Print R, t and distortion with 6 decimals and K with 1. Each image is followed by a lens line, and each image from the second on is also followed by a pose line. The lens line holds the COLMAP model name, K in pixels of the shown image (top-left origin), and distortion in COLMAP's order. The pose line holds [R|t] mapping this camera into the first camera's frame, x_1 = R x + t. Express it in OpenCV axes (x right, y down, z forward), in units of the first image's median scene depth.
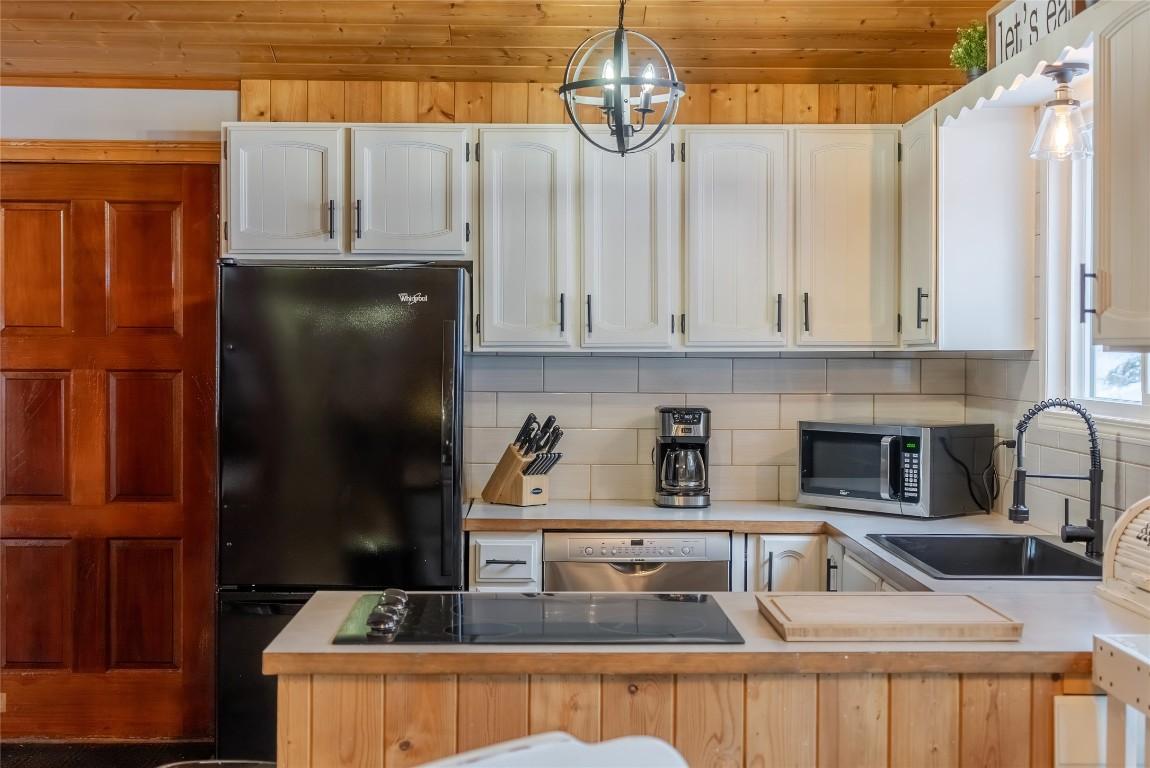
lens RADIAL K [[1502.1, 0, 575.0], [0, 1502.1, 384.0], [0, 0, 1]] dist [0.002129, -0.017372]
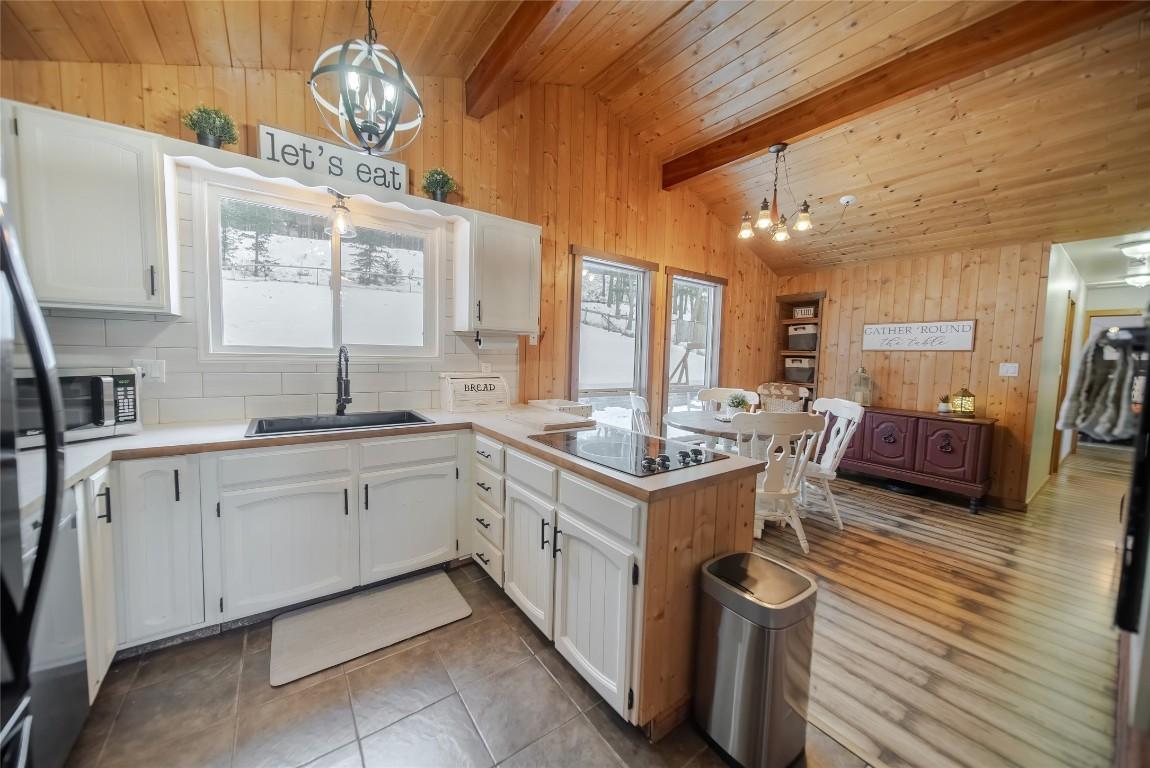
lens RADIAL K [[414.4, 0, 572.4], [0, 414.4, 382.9], [0, 0, 1]] dist [0.000869, -0.001687]
pose [[-0.567629, -0.084016, 0.818986, -0.306559], [-0.011410, 0.995487, 0.094214, 0.002592], [-0.823205, 0.044133, -0.566026, 0.879876]]
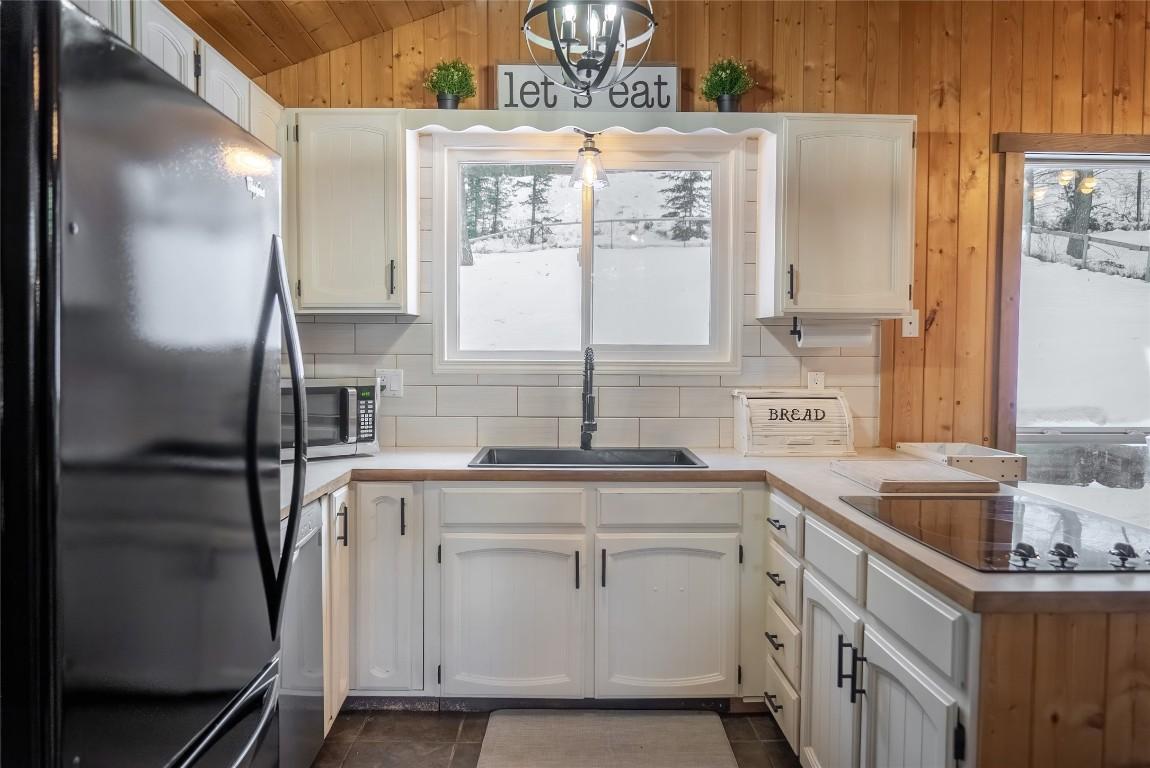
lens RADIAL K [[890.2, 0, 575.0], [0, 890.2, 384.0], [0, 0, 1]] dist [-0.009178, -0.001723]
pose [[0.026517, -0.049595, 0.998417, -0.471323], [0.021316, 0.998570, 0.049036, 0.002190], [-0.999421, 0.019982, 0.027537, 0.815905]]
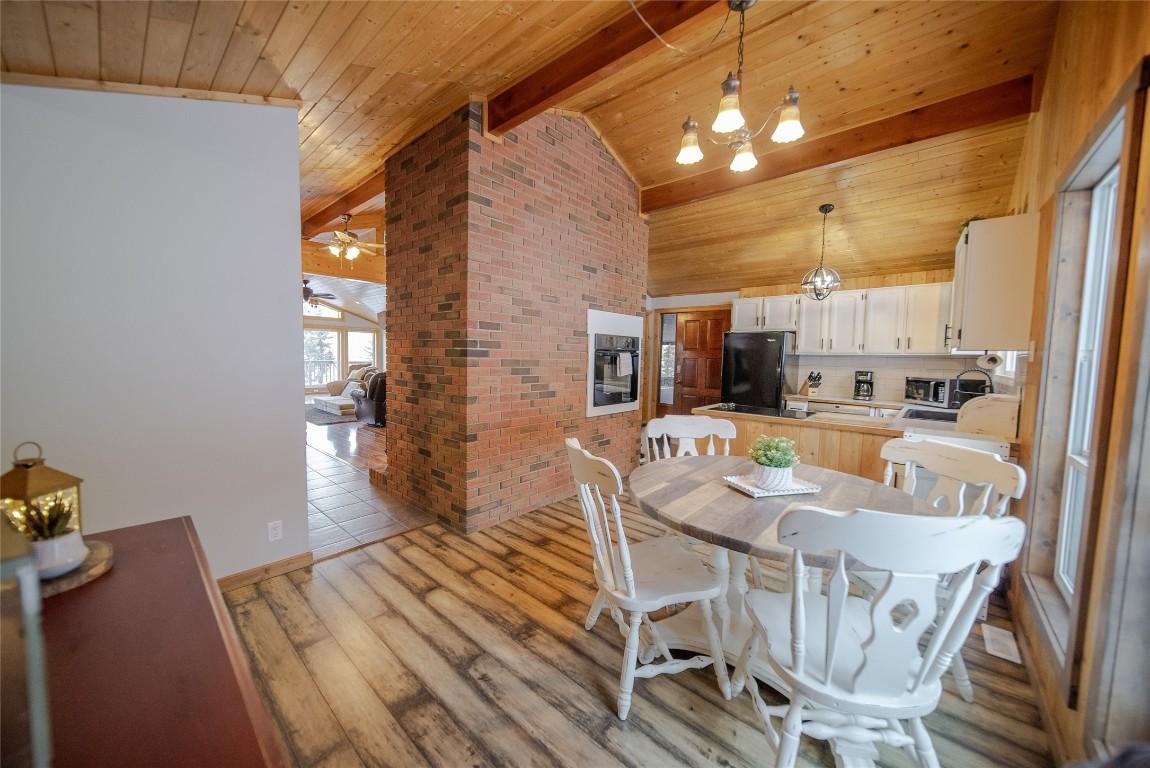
lens RADIAL K [[414.4, 0, 572.4], [0, 414.4, 382.9], [0, 0, 1]] dist [0.000869, -0.001687]
pose [[0.731734, 0.053267, -0.679506, 0.236116], [-0.033345, 0.998545, 0.042369, 0.024865], [0.680774, -0.008344, 0.732446, -0.157168]]
